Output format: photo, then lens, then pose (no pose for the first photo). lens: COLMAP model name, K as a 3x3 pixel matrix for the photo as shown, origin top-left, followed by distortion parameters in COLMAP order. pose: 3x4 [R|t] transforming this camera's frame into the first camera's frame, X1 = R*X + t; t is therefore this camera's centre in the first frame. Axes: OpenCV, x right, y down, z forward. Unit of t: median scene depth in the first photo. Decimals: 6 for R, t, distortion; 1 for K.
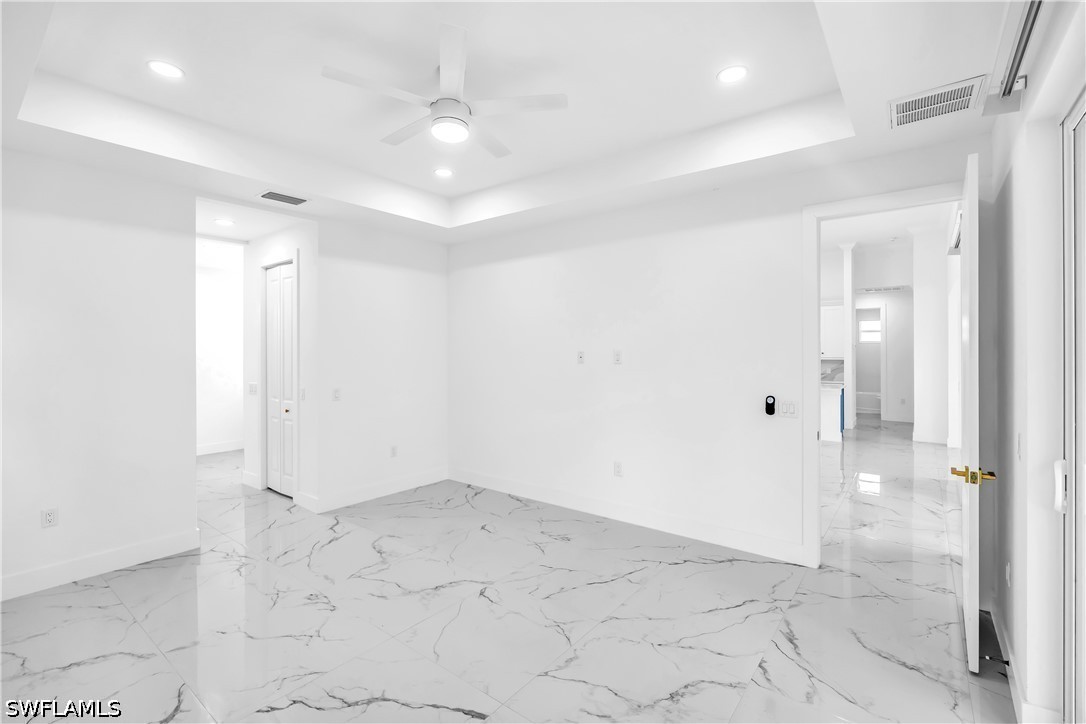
lens RADIAL K [[489.9, 0, 546.1], [0, 489.9, 358.8], [0, 0, 1]] dist [-0.002106, 0.001172]
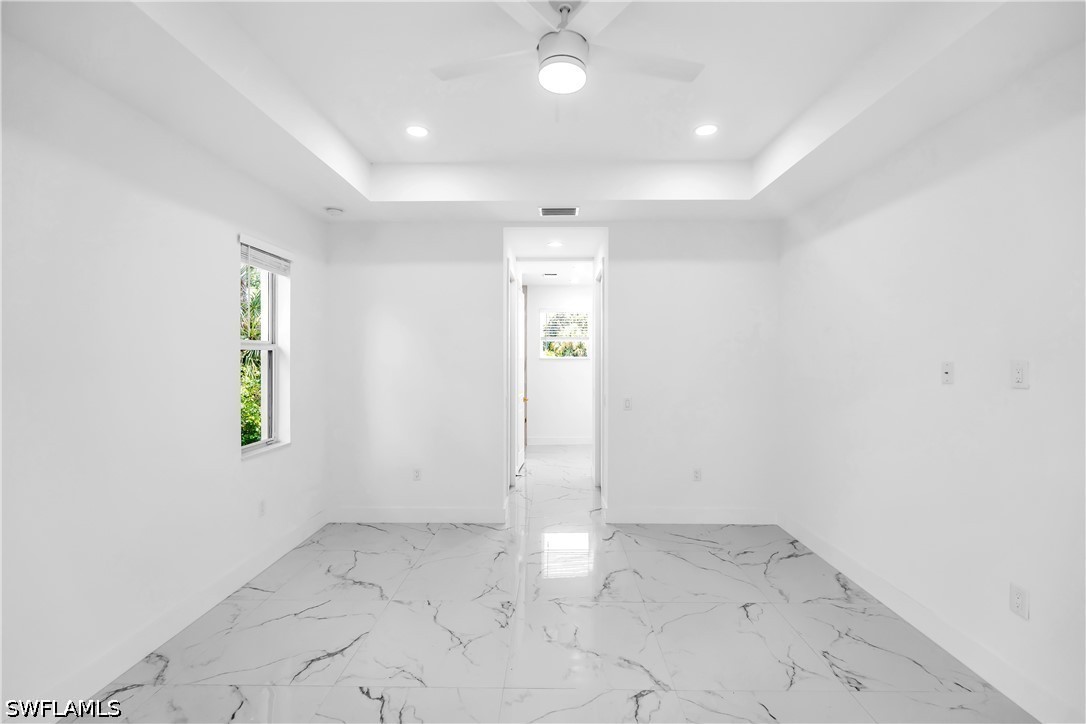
lens RADIAL K [[489.9, 0, 546.8], [0, 489.9, 360.6], [0, 0, 1]] dist [-0.002106, 0.001172]
pose [[0.602109, 0.012258, -0.798320, 0.283426], [-0.018367, 0.999830, 0.001500, -0.010987], [0.798203, 0.013760, 0.602232, 0.356682]]
